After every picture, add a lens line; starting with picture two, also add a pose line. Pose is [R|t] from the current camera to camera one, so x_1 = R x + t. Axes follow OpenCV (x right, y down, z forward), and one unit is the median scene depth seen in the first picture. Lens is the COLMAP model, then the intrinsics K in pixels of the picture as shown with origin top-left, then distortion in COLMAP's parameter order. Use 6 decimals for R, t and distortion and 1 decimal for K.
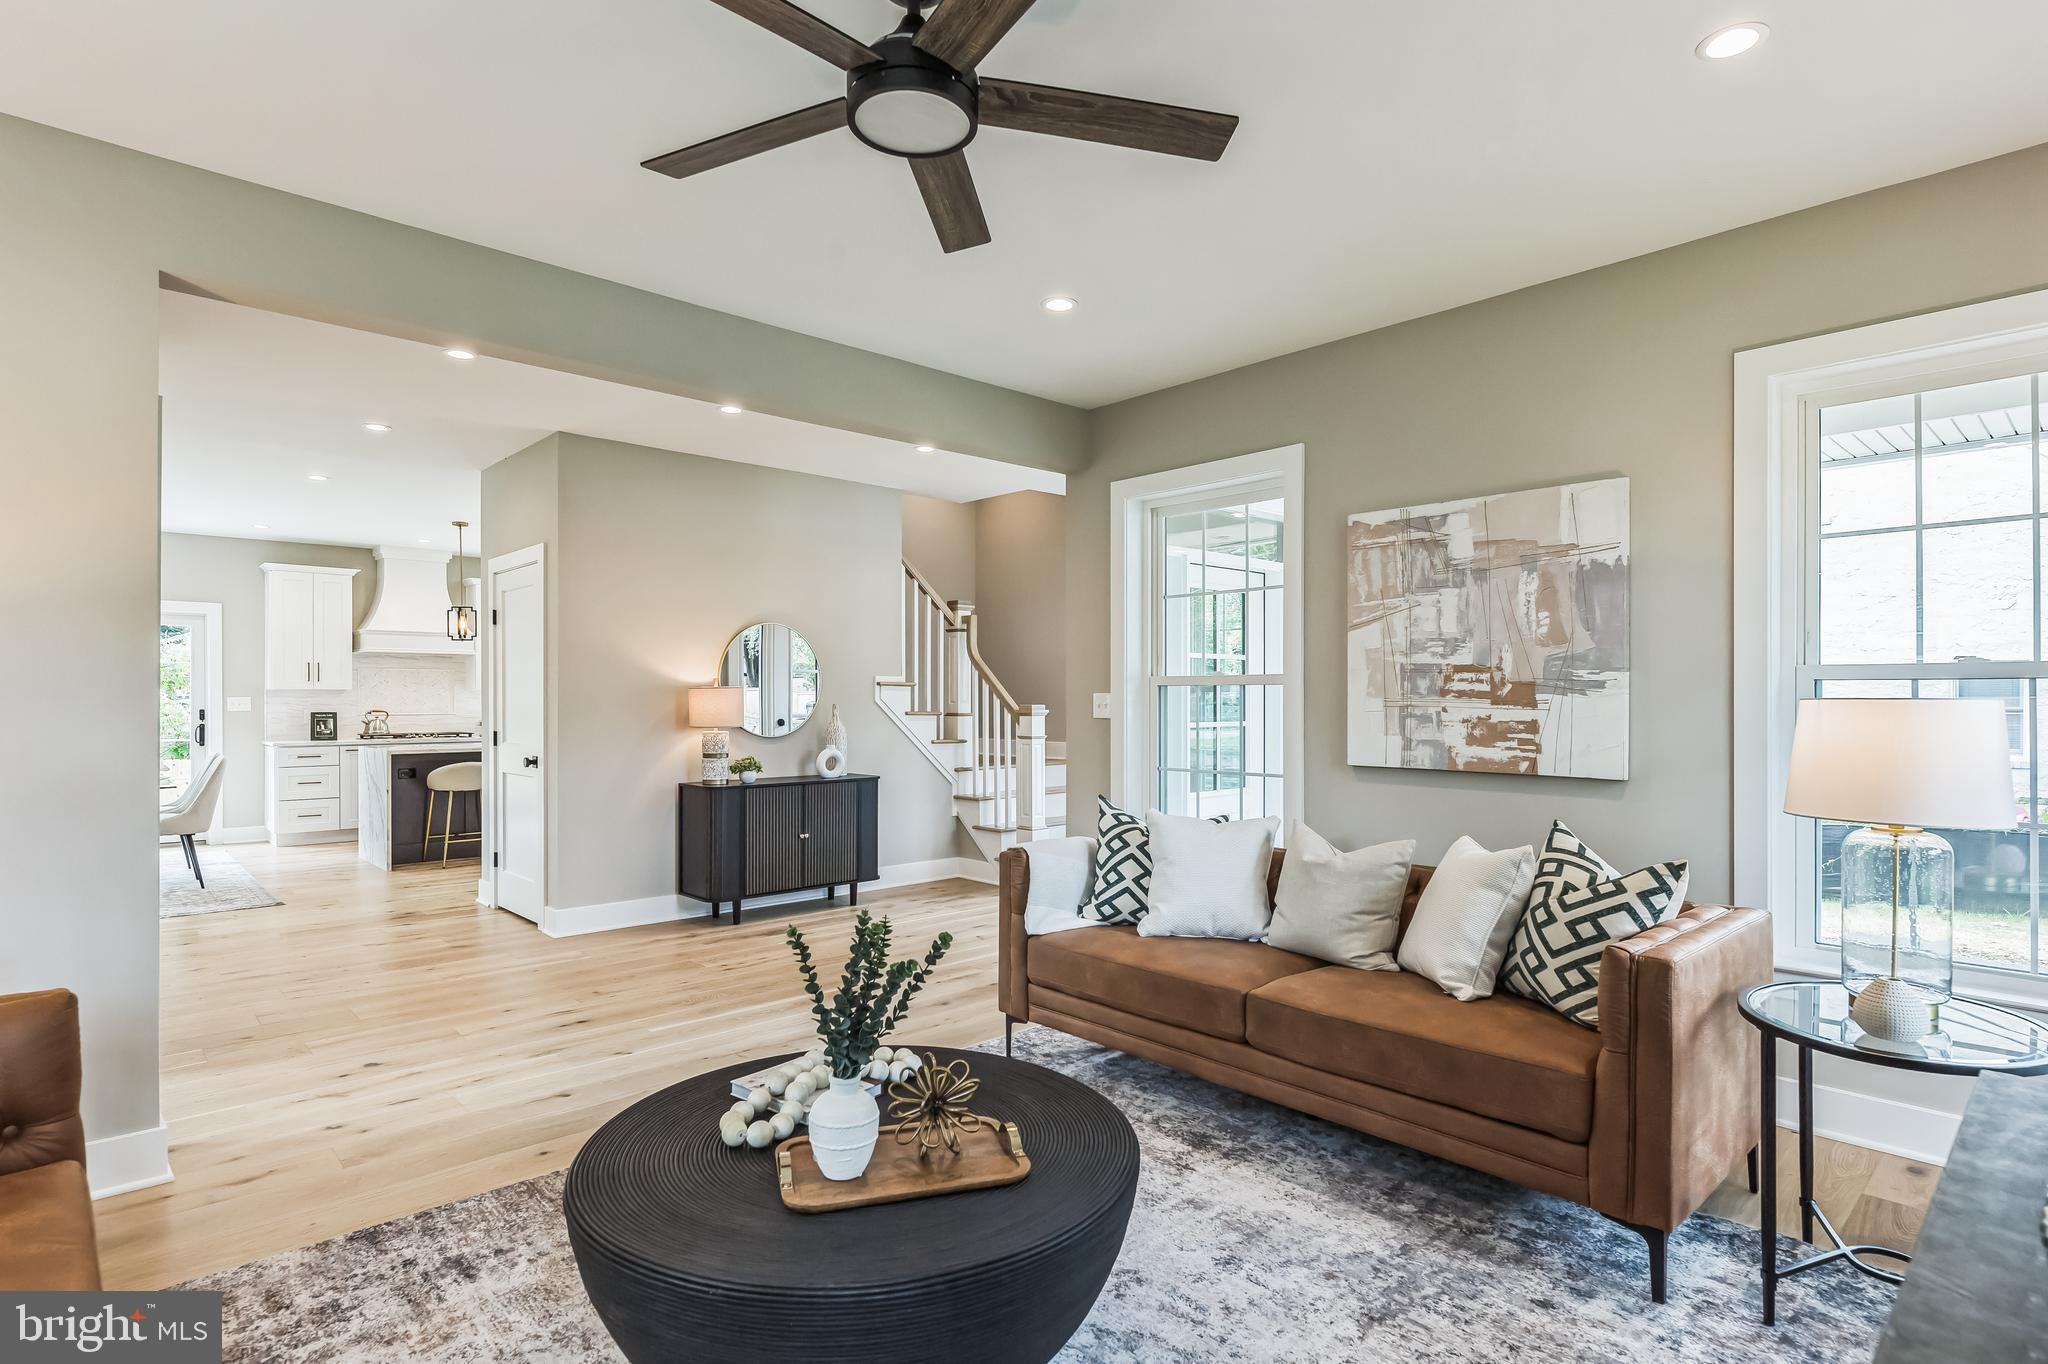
lens RADIAL K [[1042.7, 0, 1020.6], [0, 1042.7, 696.5], [0, 0, 1]] dist [0.002302, 0.000201]
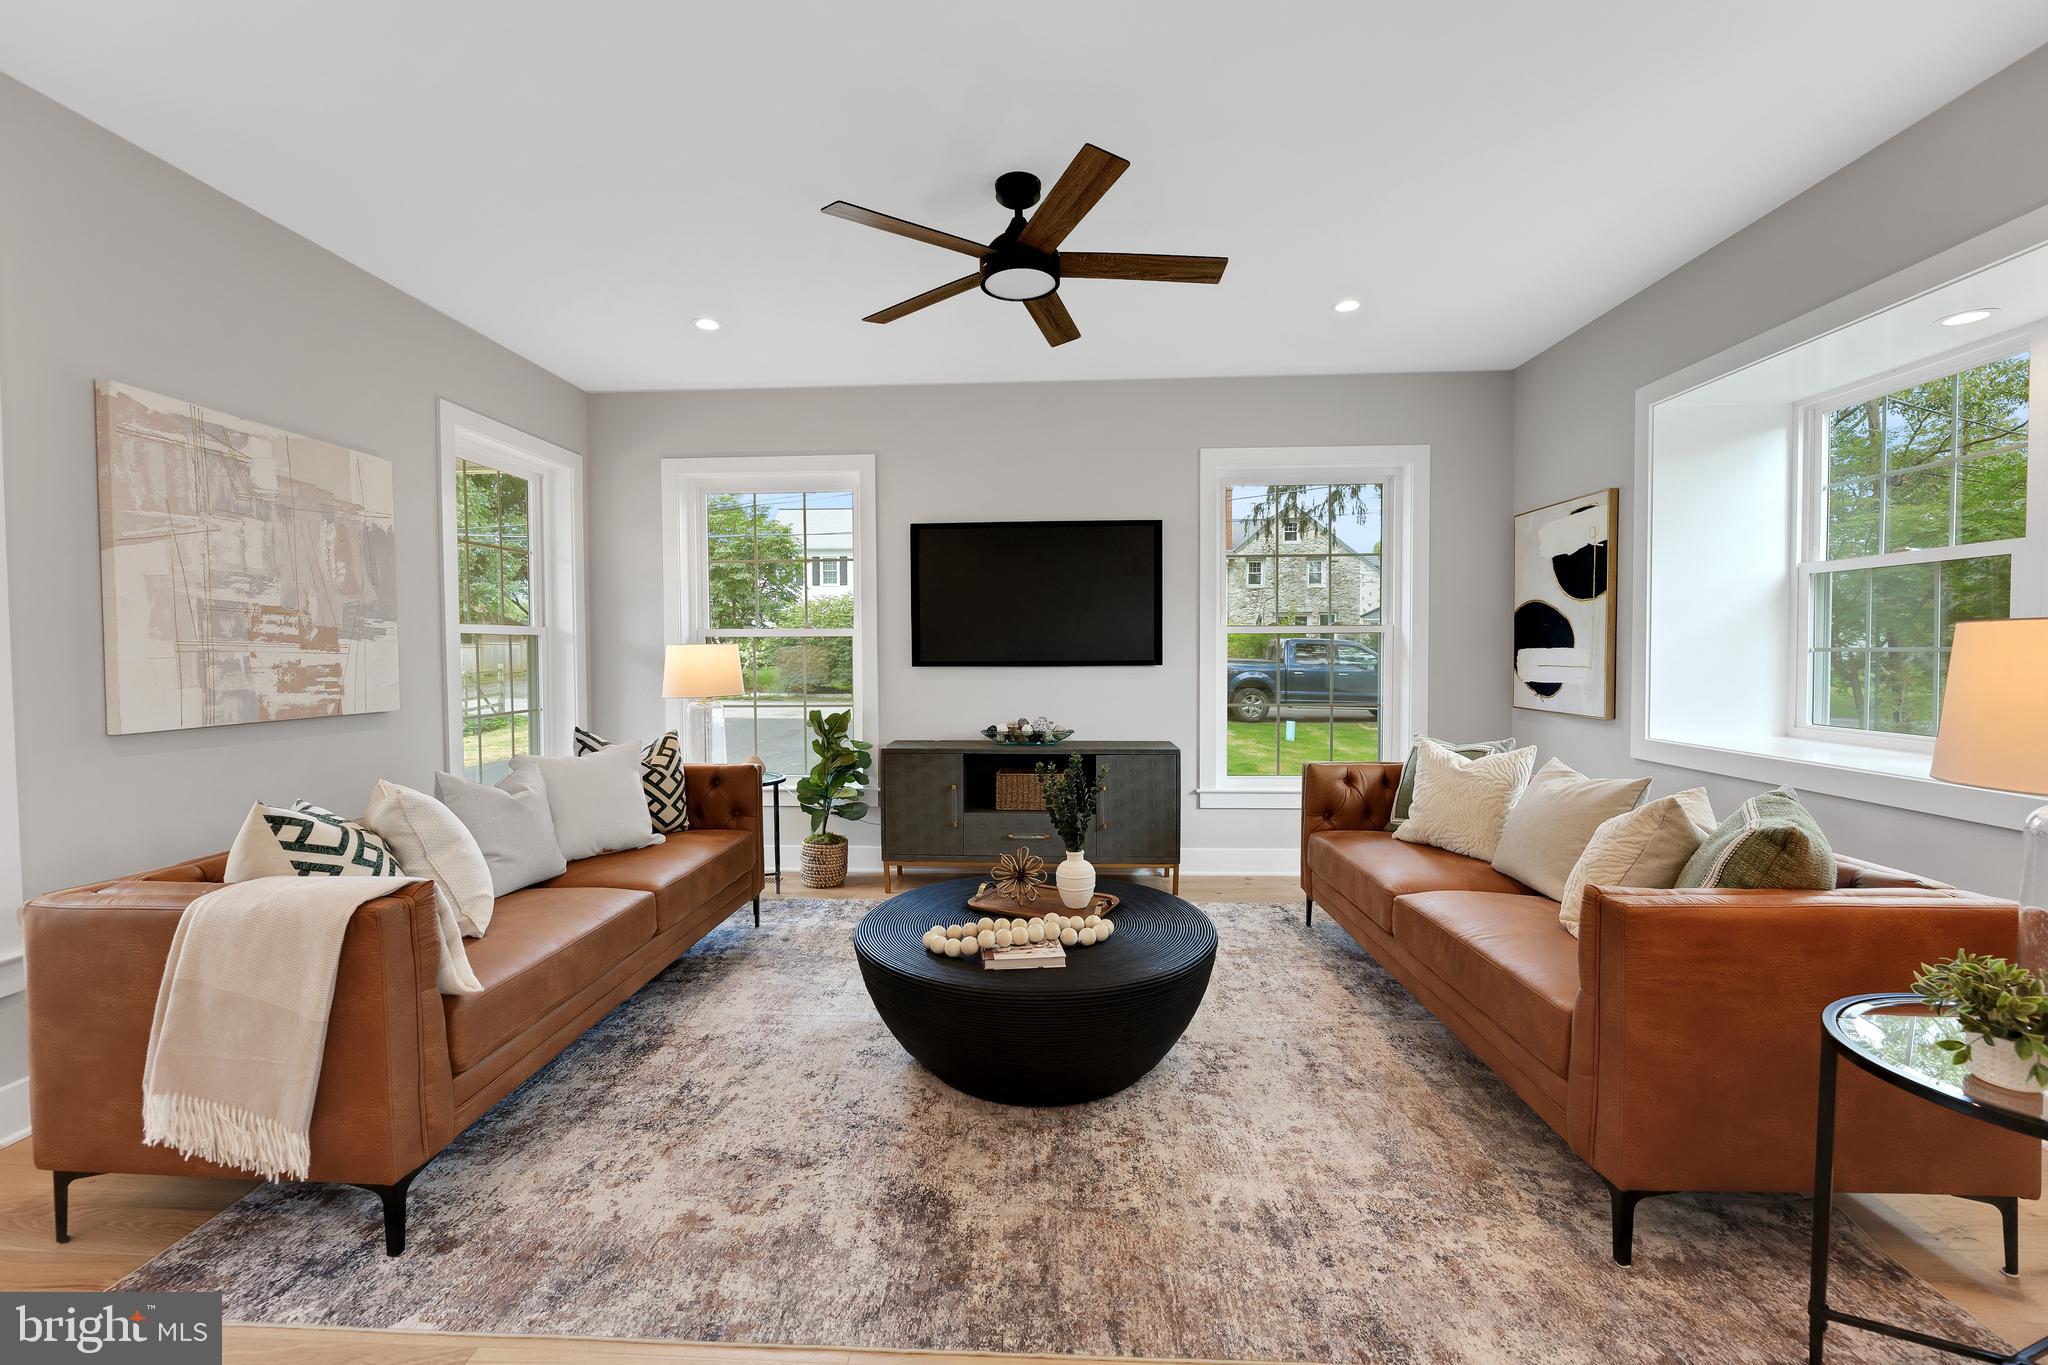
lens RADIAL K [[840.7, 0, 1008.3], [0, 840.7, 672.5], [0, 0, 1]] dist [-0.002352, 0.000402]
pose [[-0.691931, -0.015286, 0.721802, -0.554996], [0.002580, 0.999717, 0.023645, 0.012372], [-0.721959, 0.018223, -0.691696, 1.028875]]
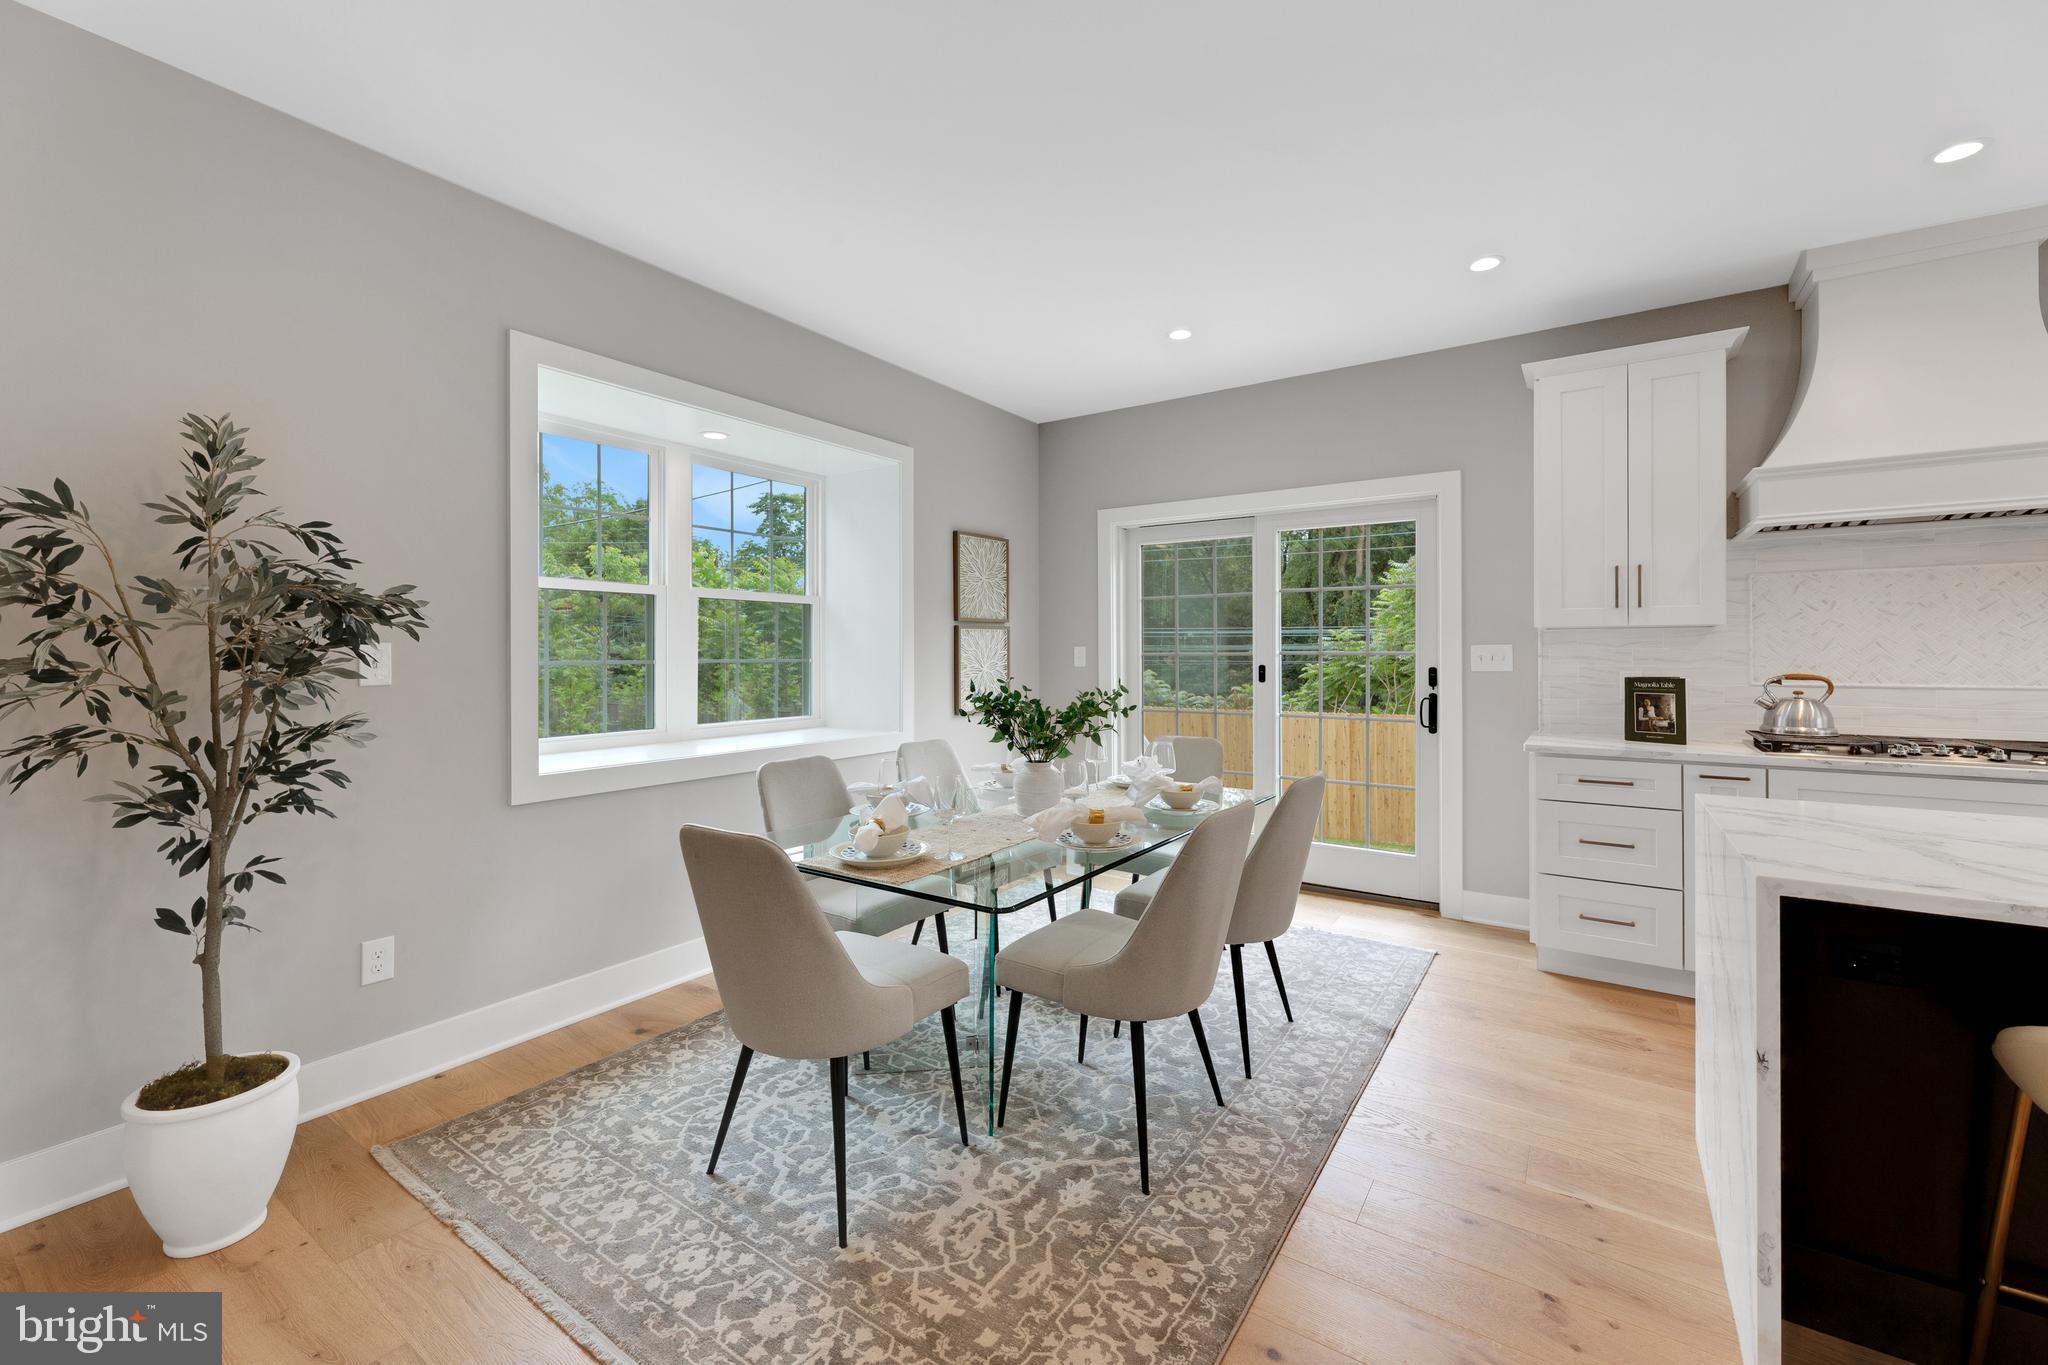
lens RADIAL K [[840.7, 0, 1011.4], [0, 840.7, 650.8], [0, 0, 1]] dist [-0.002352, 0.000402]
pose [[0.219693, -0.002857, -0.975565, -0.942273], [0.005181, 0.999985, -0.001762, 0.007332], [0.975555, -0.004668, 0.219704, 1.619598]]
